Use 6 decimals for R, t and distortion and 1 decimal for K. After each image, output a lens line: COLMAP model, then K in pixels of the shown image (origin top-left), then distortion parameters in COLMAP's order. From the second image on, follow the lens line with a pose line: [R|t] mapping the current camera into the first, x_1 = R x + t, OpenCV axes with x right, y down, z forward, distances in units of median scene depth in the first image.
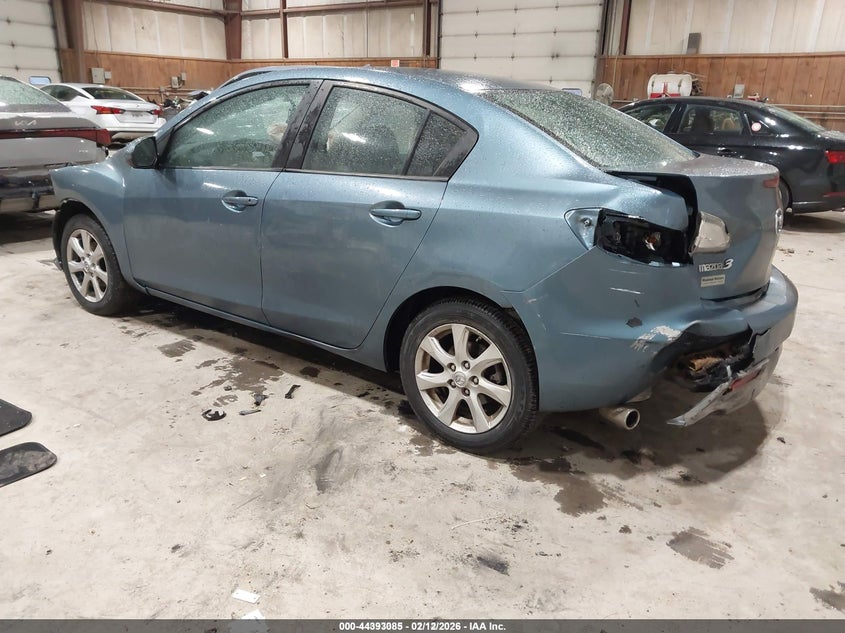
lens RADIAL K [[642.6, 0, 417.2], [0, 642.6, 316.0], [0, 0, 1]] dist [0.100716, -0.158998]
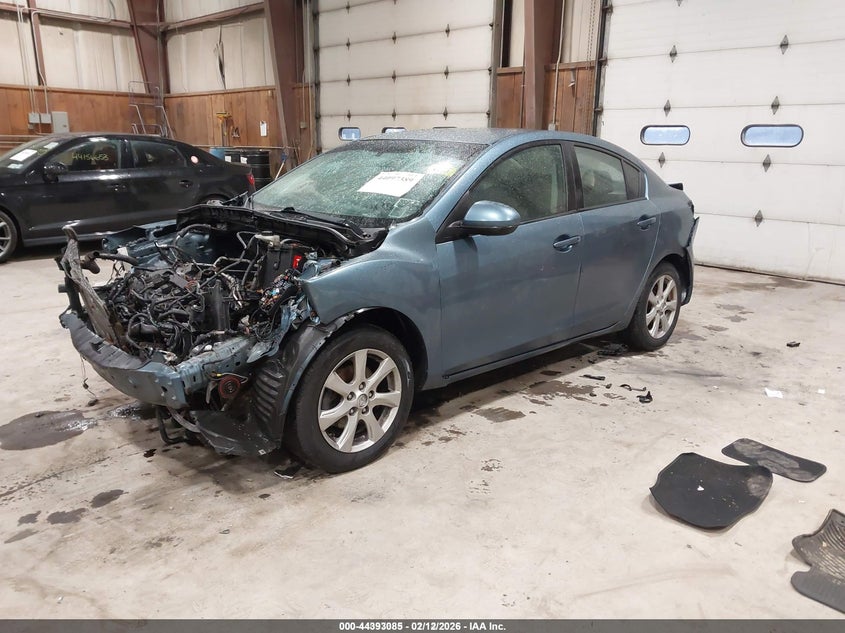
lens RADIAL K [[642.6, 0, 417.2], [0, 642.6, 316.0], [0, 0, 1]] dist [0.100716, -0.158998]
pose [[0.173752, -0.257798, 0.950447, -1.359991], [0.288983, 0.935986, 0.201046, -0.338062], [-0.941434, 0.239731, 0.237129, 0.925536]]
